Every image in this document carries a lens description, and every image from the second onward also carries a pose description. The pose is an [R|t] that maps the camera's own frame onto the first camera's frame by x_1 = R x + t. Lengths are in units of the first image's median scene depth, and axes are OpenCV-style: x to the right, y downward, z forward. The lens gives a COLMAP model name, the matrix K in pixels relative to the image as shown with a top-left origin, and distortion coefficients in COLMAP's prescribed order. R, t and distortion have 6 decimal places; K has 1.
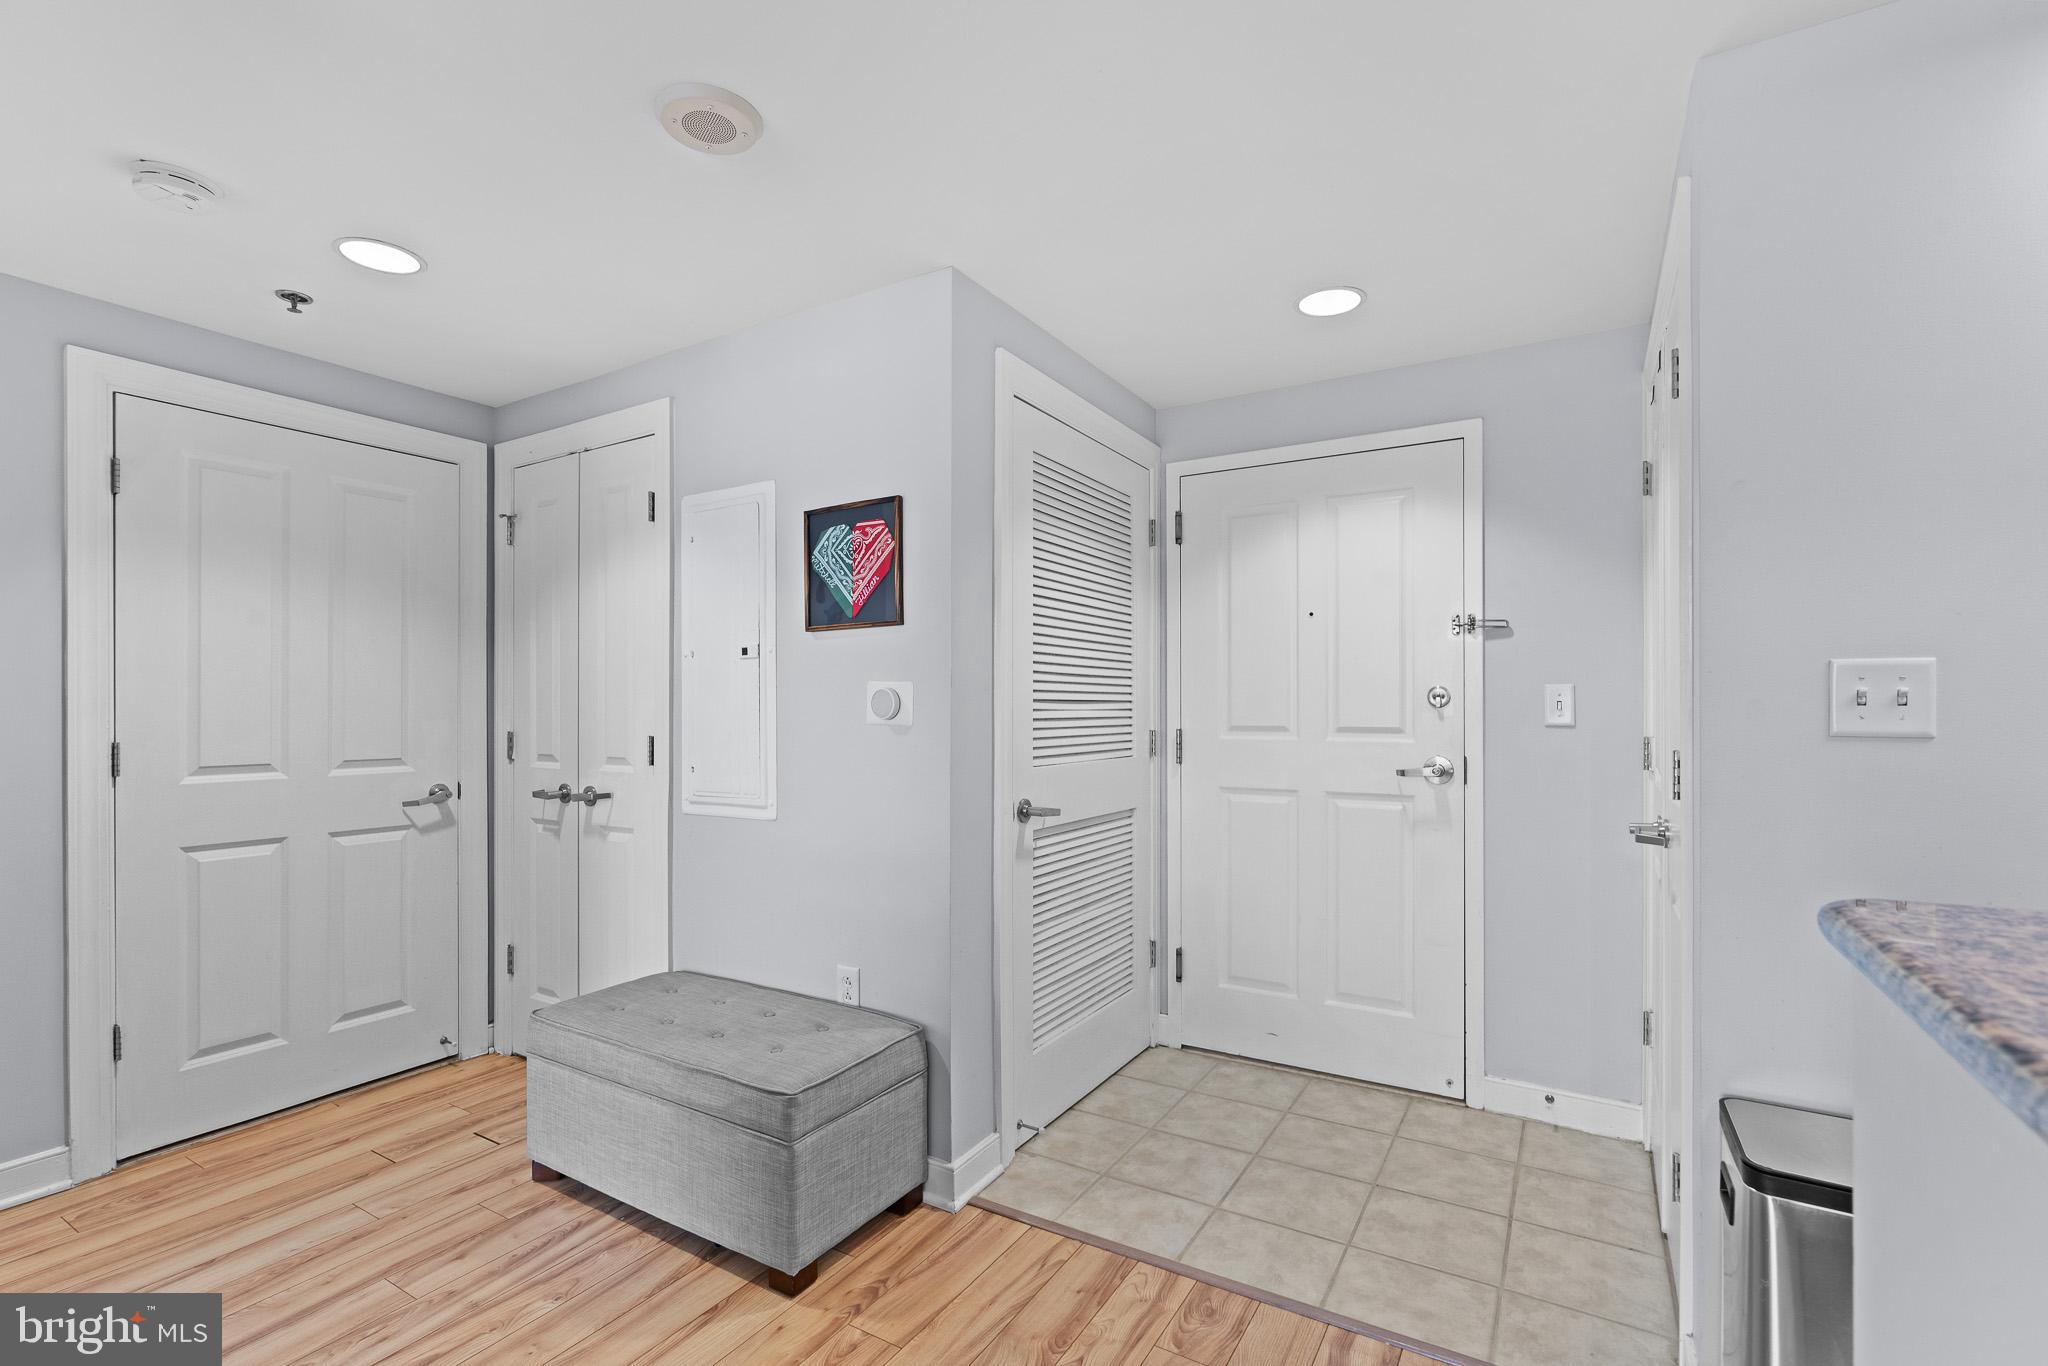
lens RADIAL K [[923.6, 0, 1025.1], [0, 923.6, 698.1], [0, 0, 1]] dist [-0.002086, 0.000785]
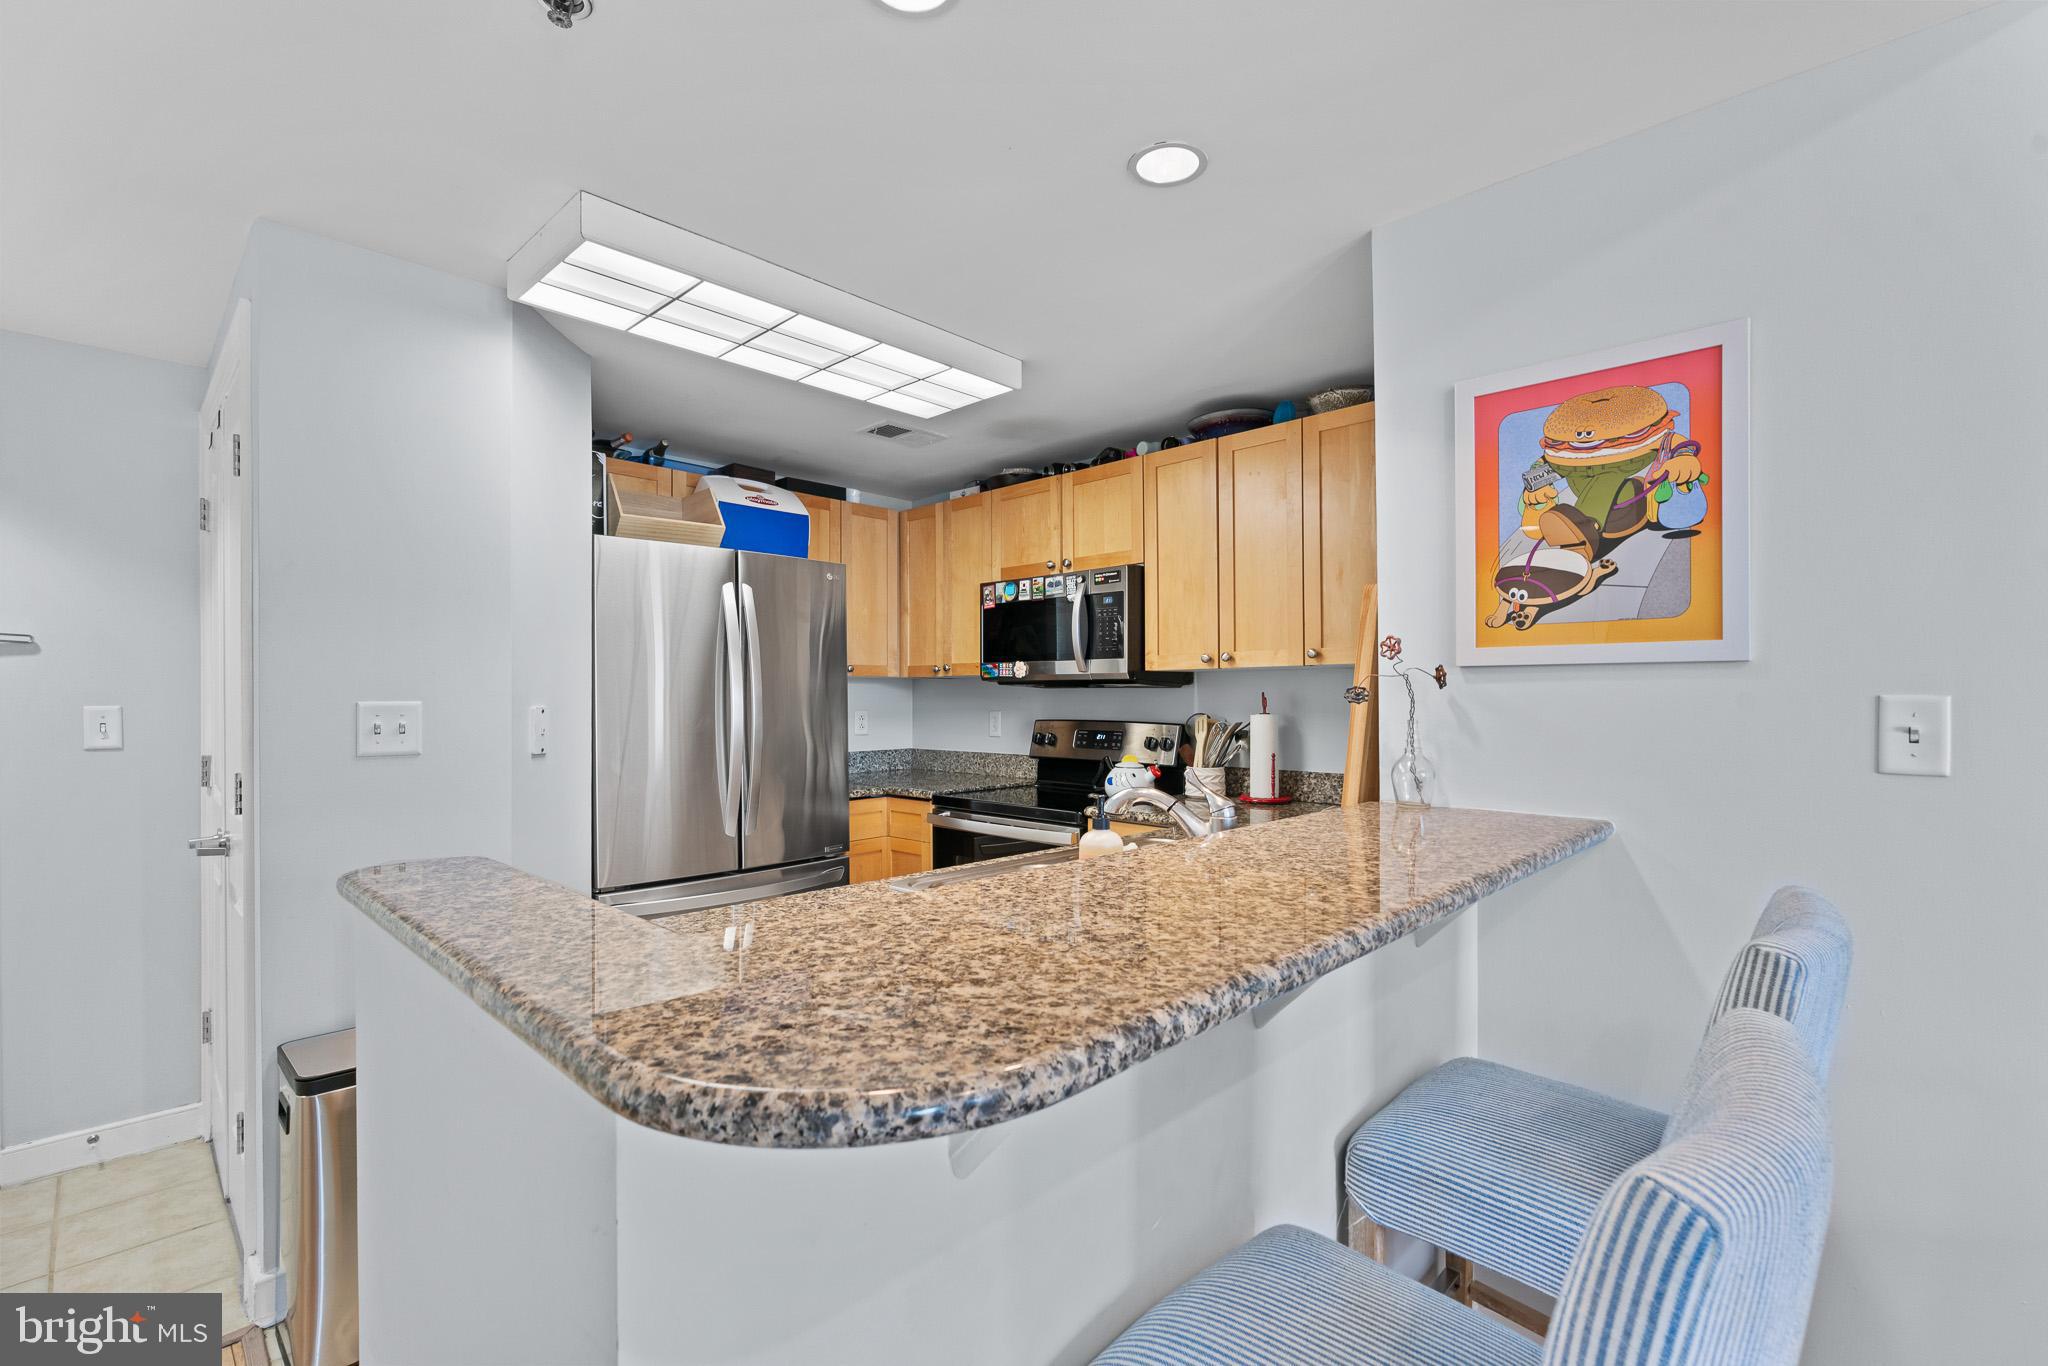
lens RADIAL K [[923.6, 0, 1025.1], [0, 923.6, 698.1], [0, 0, 1]] dist [-0.002086, 0.000785]
pose [[0.239464, -0.007082, 0.970880, -0.169362], [-0.000612, 0.999972, 0.007445, -0.041295], [-0.970905, -0.002377, 0.239453, -0.222220]]
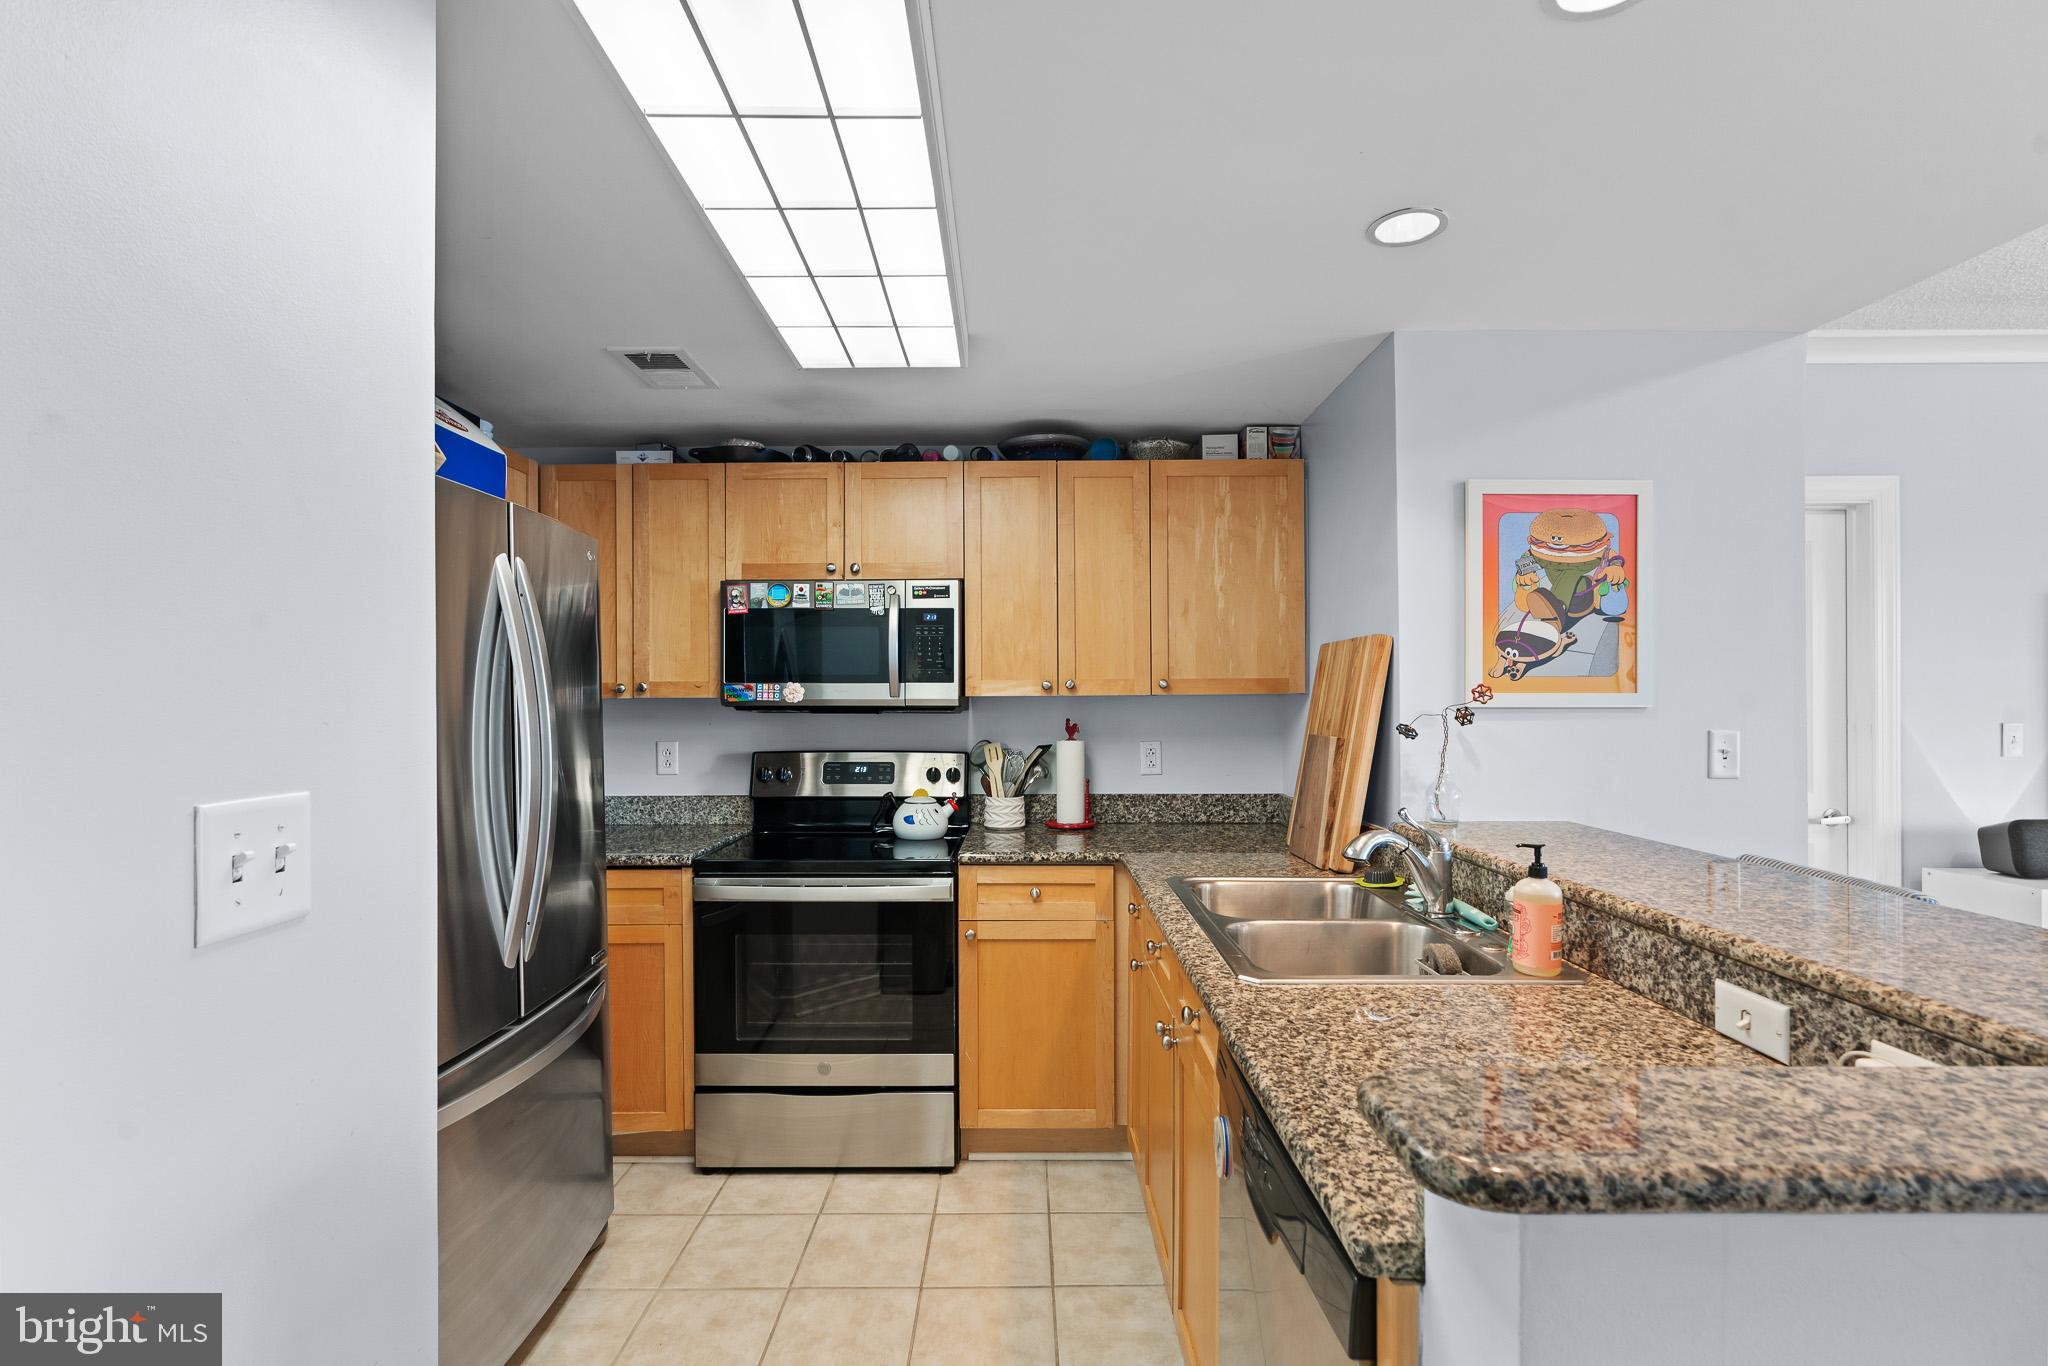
lens RADIAL K [[923.6, 0, 1025.1], [0, 923.6, 698.1], [0, 0, 1]] dist [-0.002086, 0.000785]
pose [[-0.513329, -0.002906, 0.858187, 0.115104], [-0.003748, 0.999992, 0.001144, -0.075636], [-0.858184, -0.002629, -0.513335, 0.605889]]
